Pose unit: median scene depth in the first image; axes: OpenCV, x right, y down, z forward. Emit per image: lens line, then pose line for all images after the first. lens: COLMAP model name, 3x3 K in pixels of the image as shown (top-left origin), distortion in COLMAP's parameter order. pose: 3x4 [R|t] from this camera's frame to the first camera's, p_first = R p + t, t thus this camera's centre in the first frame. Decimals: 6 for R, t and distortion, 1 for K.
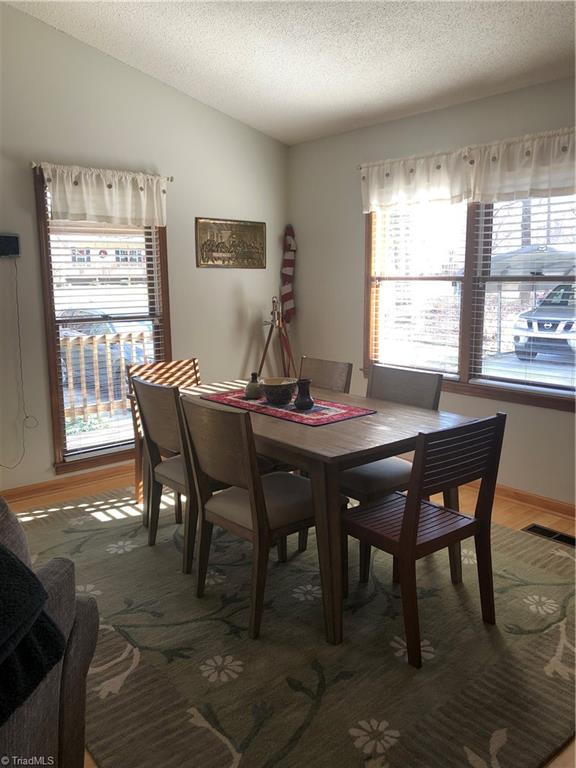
lens RADIAL K [[634.9, 0, 290.6], [0, 634.9, 378.2], [0, 0, 1]] dist [0.064385, -0.038310]
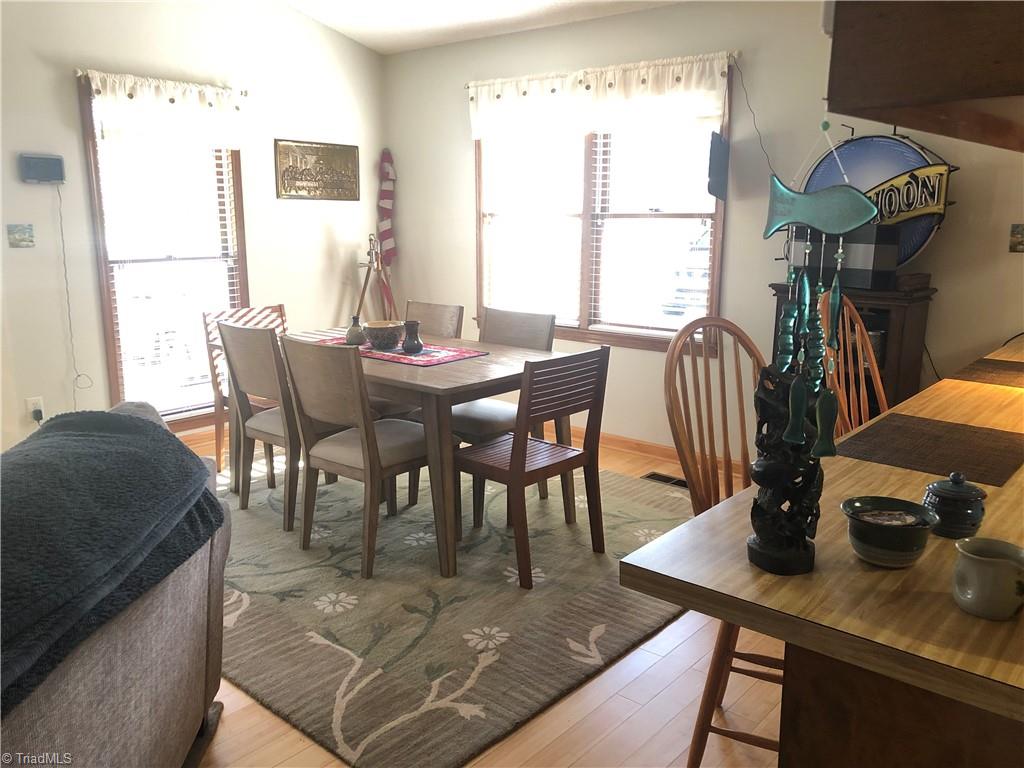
lens RADIAL K [[846.6, 0, 510.5], [0, 846.6, 378.6], [0, 0, 1]] dist [0.064385, -0.038310]
pose [[0.988845, -0.020847, 0.147484, -0.020605], [0.015800, 0.999252, 0.035309, 0.044751], [-0.148109, -0.032584, 0.988434, -0.256941]]
